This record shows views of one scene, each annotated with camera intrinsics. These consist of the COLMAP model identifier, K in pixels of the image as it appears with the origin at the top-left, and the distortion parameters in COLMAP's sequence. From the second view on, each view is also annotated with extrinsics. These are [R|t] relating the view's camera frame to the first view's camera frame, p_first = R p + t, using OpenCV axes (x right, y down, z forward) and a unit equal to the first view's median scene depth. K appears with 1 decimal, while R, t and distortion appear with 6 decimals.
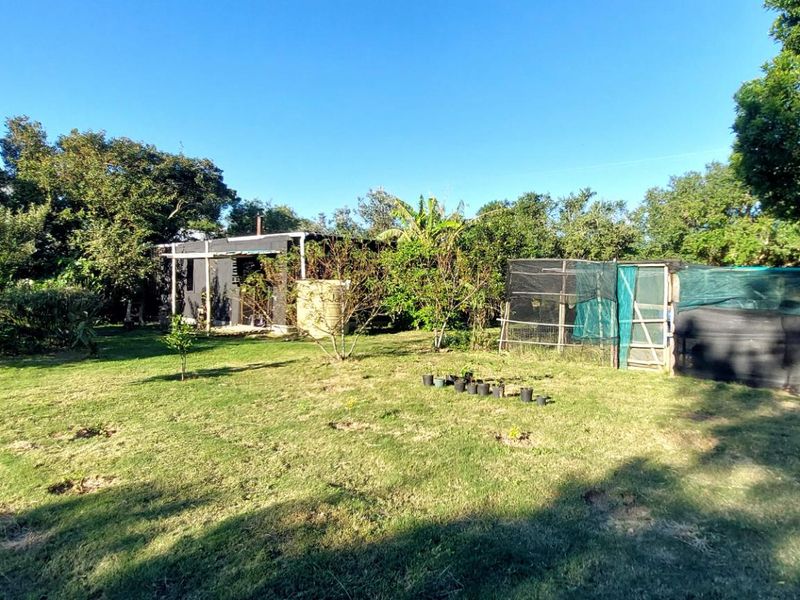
lens RADIAL K [[616.5, 0, 425.0], [0, 616.5, 303.1], [0, 0, 1]] dist [-0.002768, 0.001180]
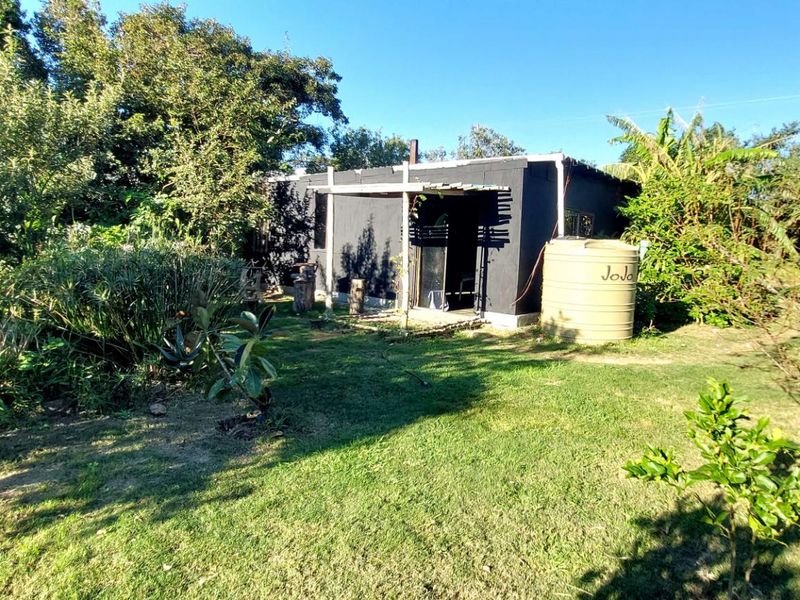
lens RADIAL K [[565.0, 0, 400.0], [0, 565.0, 300.0], [0, 0, 1]] dist [0.003656, -0.000468]
pose [[0.998708, 0.031528, -0.039859, -0.283664], [-0.028312, 0.996488, 0.078806, -0.015831], [0.042204, -0.077575, 0.996093, 0.418536]]
